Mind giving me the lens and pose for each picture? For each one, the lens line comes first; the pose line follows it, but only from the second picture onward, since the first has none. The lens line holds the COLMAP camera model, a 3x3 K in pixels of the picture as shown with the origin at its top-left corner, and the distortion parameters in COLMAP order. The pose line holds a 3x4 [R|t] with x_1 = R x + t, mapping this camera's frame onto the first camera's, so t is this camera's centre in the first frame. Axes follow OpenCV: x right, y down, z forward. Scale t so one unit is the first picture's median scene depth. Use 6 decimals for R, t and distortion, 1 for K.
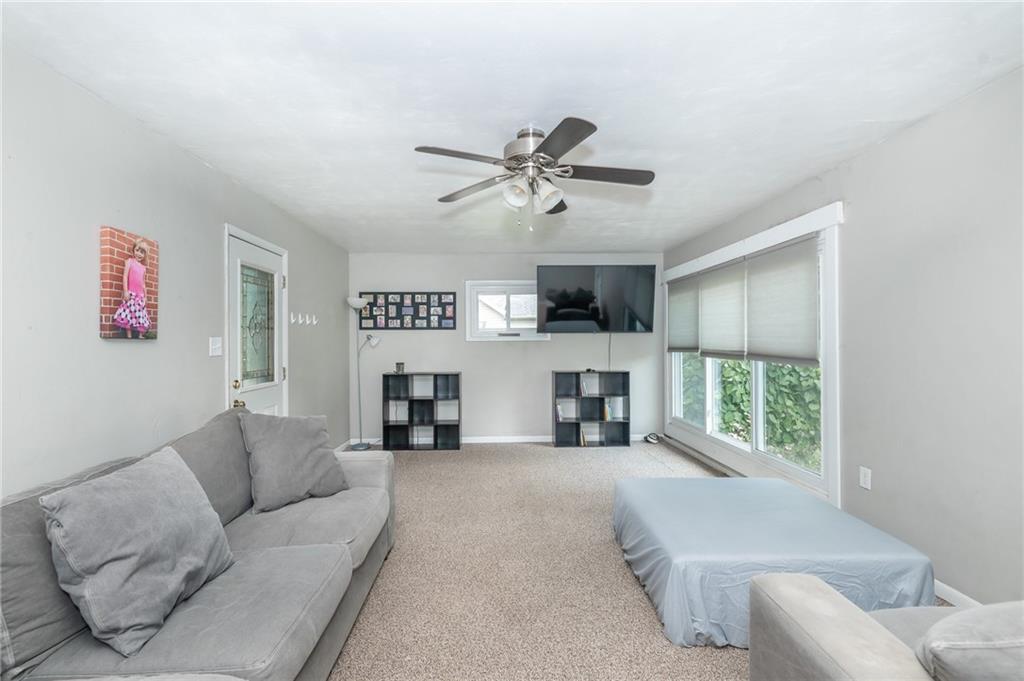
lens RADIAL K [[461.8, 0, 510.1], [0, 461.8, 342.2], [0, 0, 1]] dist [-0.004130, -0.000047]
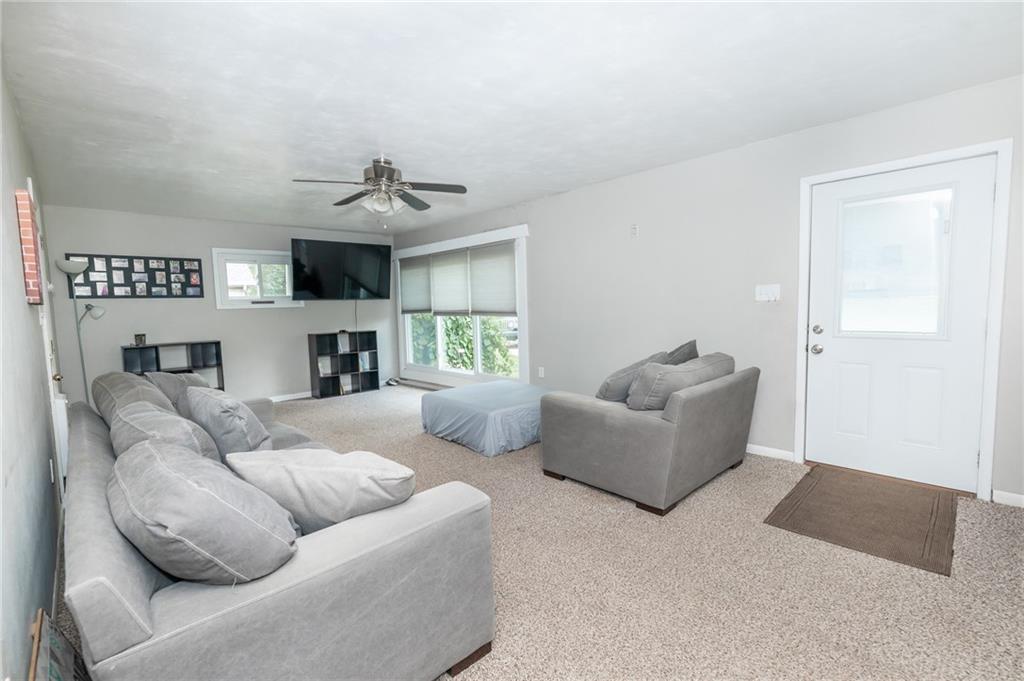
lens RADIAL K [[461.8, 0, 512.3], [0, 461.8, 340.5], [0, 0, 1]] dist [-0.004130, -0.000047]
pose [[0.742947, -0.067428, 0.665945, -0.295844], [0.025664, 0.997051, 0.072322, 0.009870], [-0.668858, -0.036641, 0.742486, -0.172409]]
